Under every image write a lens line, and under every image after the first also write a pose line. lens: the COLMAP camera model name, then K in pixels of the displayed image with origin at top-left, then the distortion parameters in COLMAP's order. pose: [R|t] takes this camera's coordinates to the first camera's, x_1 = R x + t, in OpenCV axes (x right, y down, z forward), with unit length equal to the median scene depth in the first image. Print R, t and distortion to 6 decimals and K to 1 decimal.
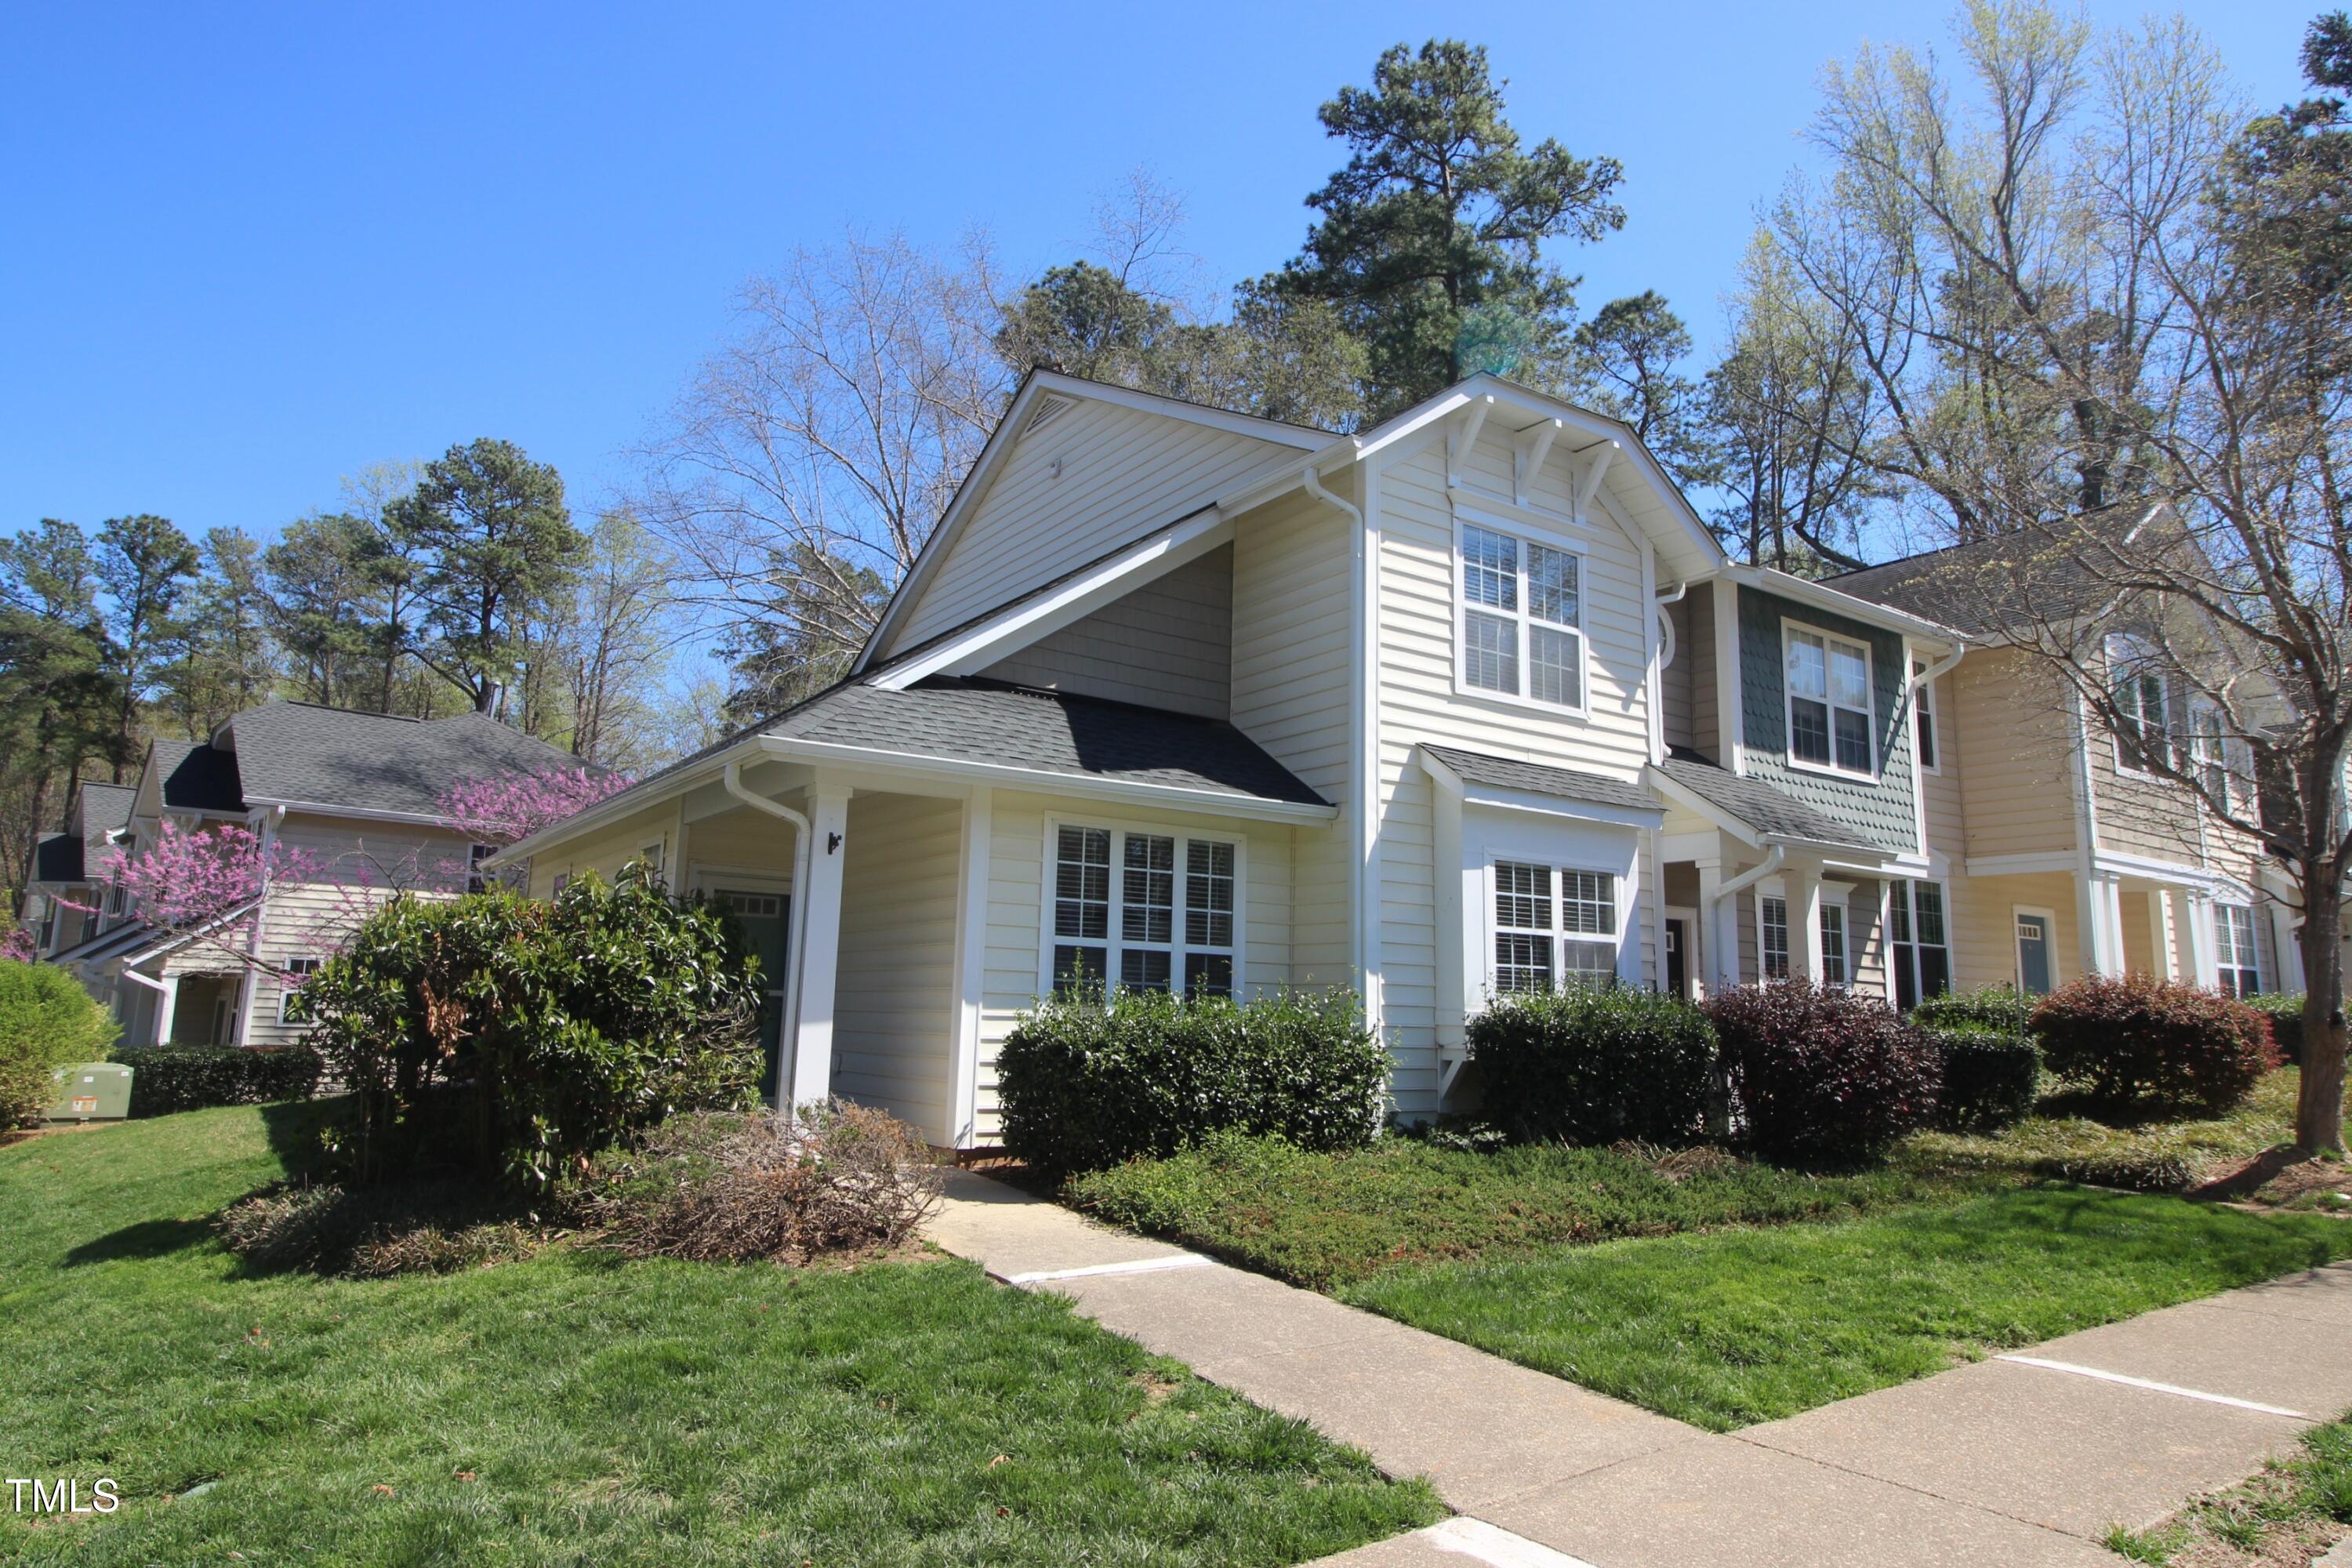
lens RADIAL K [[1390.9, 0, 1177.6], [0, 1390.9, 746.7], [0, 0, 1]] dist [-0.000385, -0.000235]
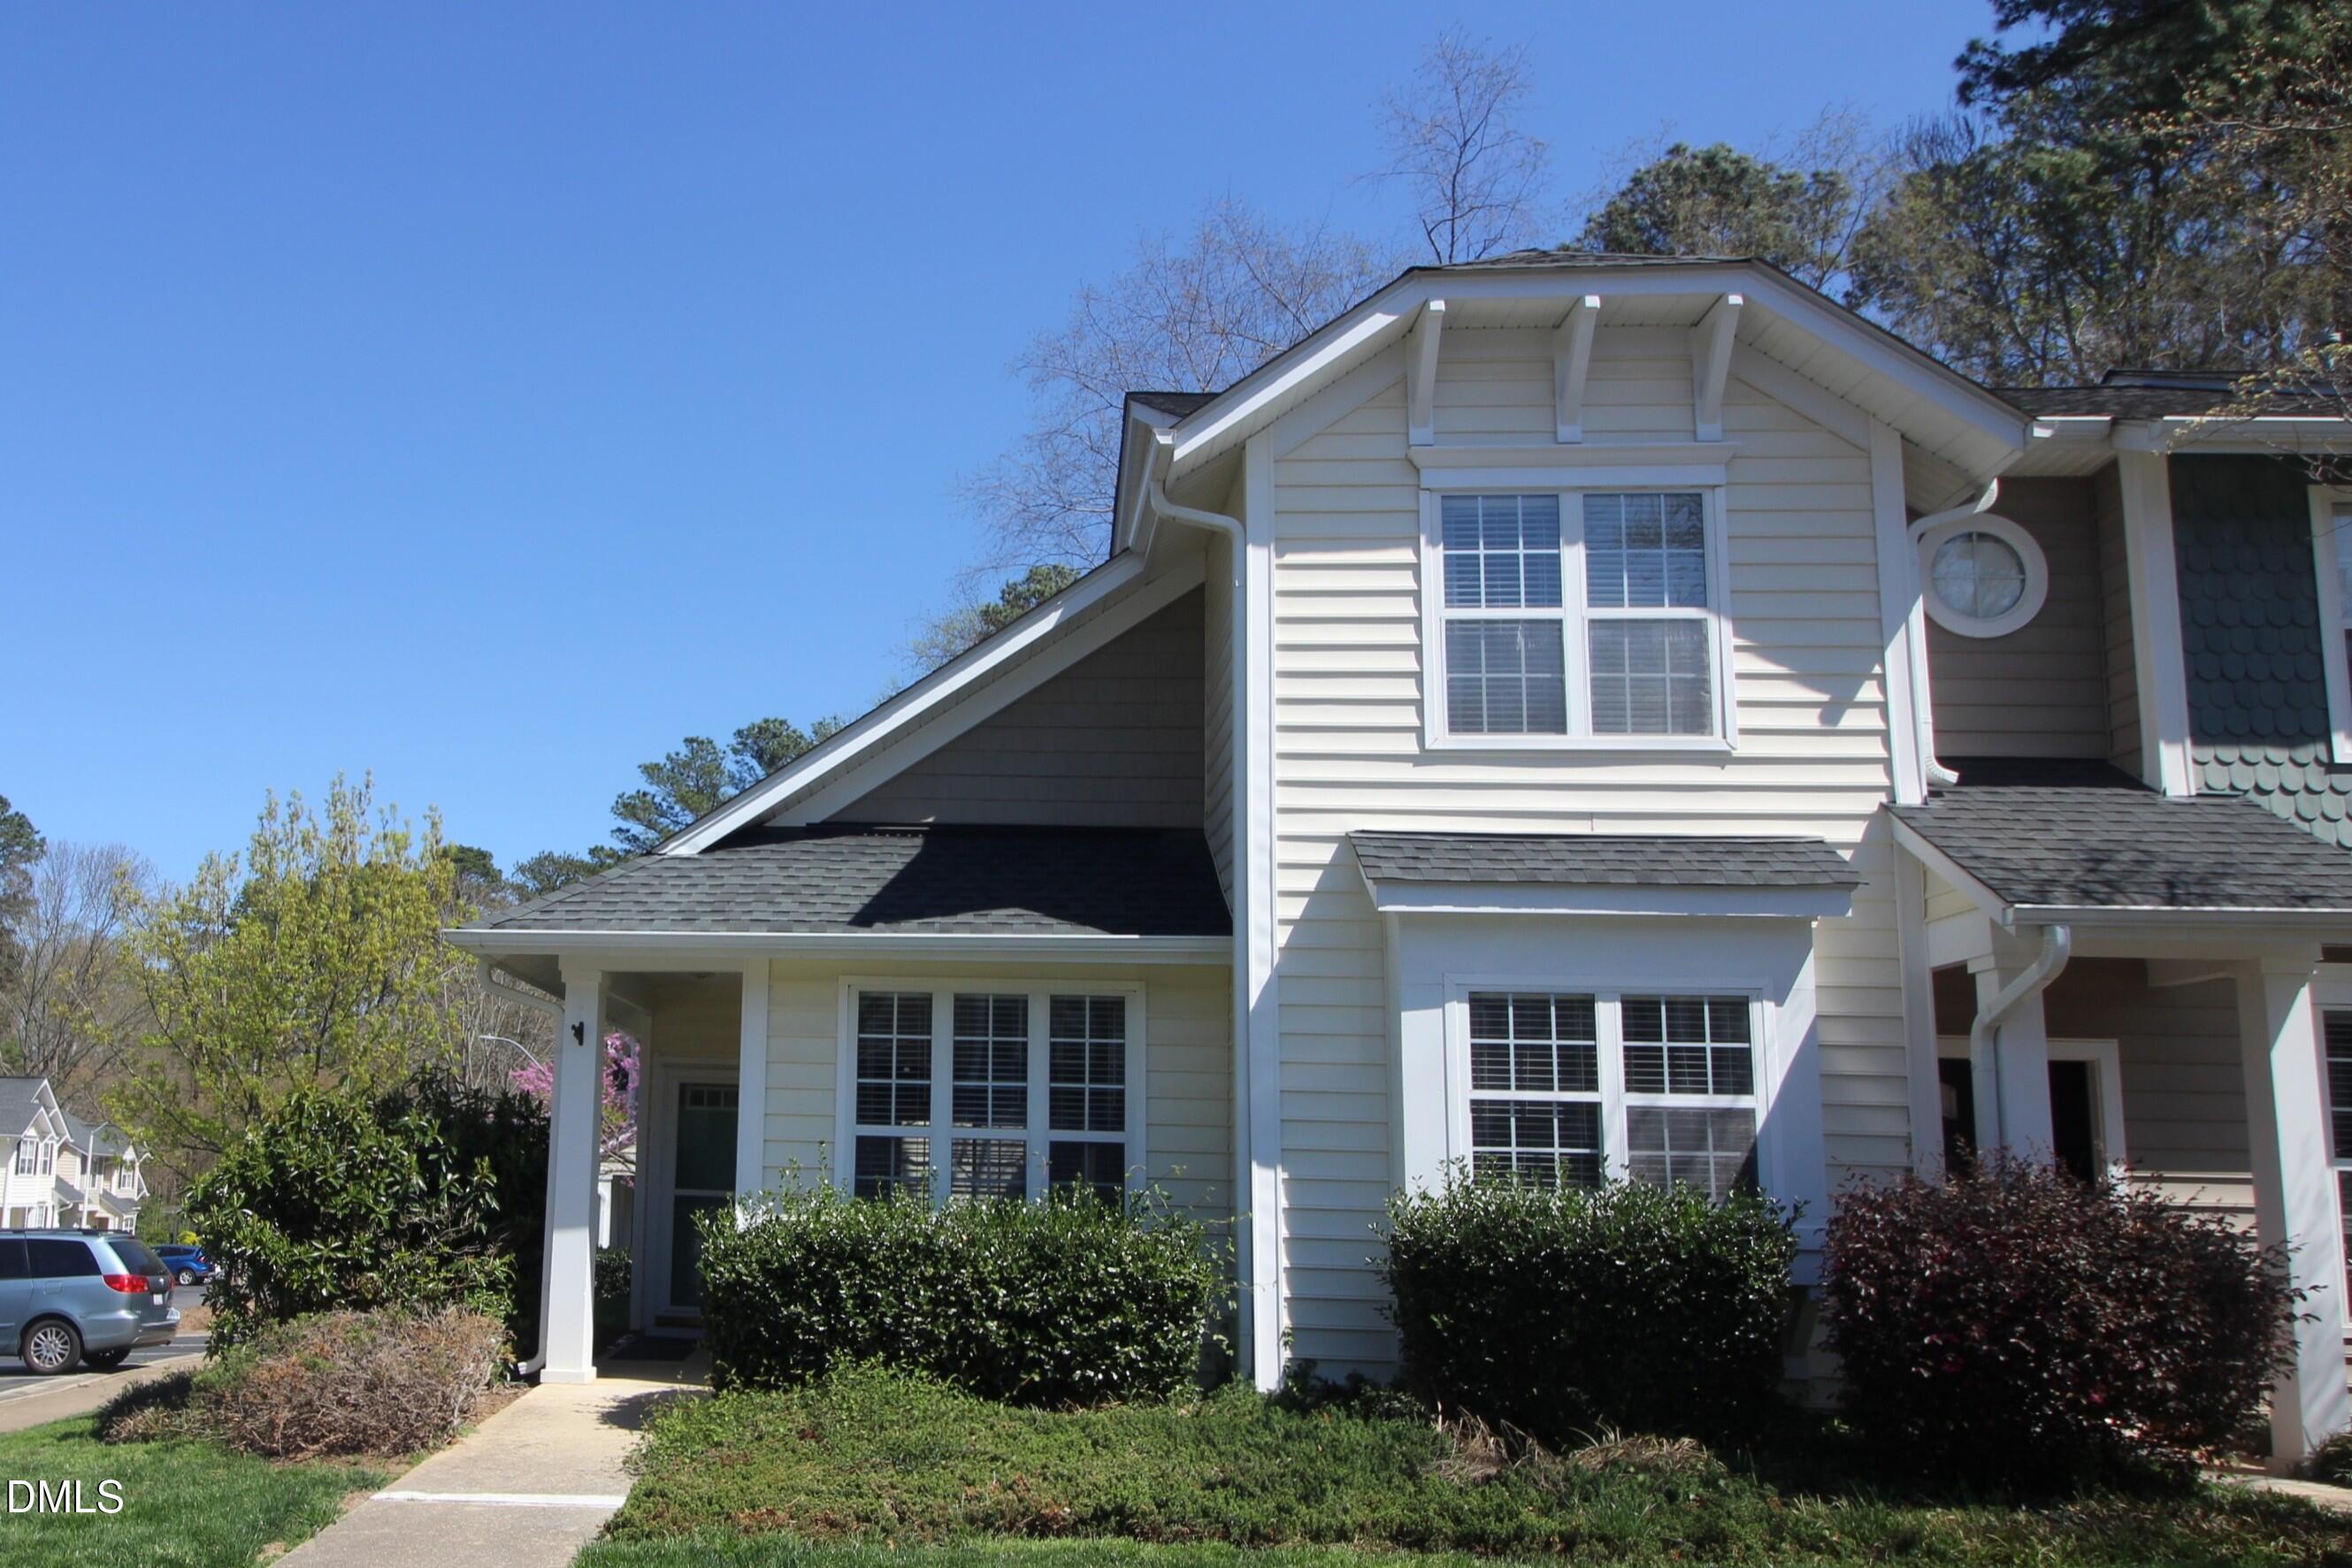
lens RADIAL K [[1936.5, 0, 1175.3], [0, 1936.5, 867.6], [0, 0, 1]] dist [0.024942, -0.004371]
pose [[0.784832, -0.108268, -0.610178, 0.669754], [0.110748, 0.993274, -0.033796, 0.036822], [0.609732, -0.041052, 0.791544, 0.174040]]
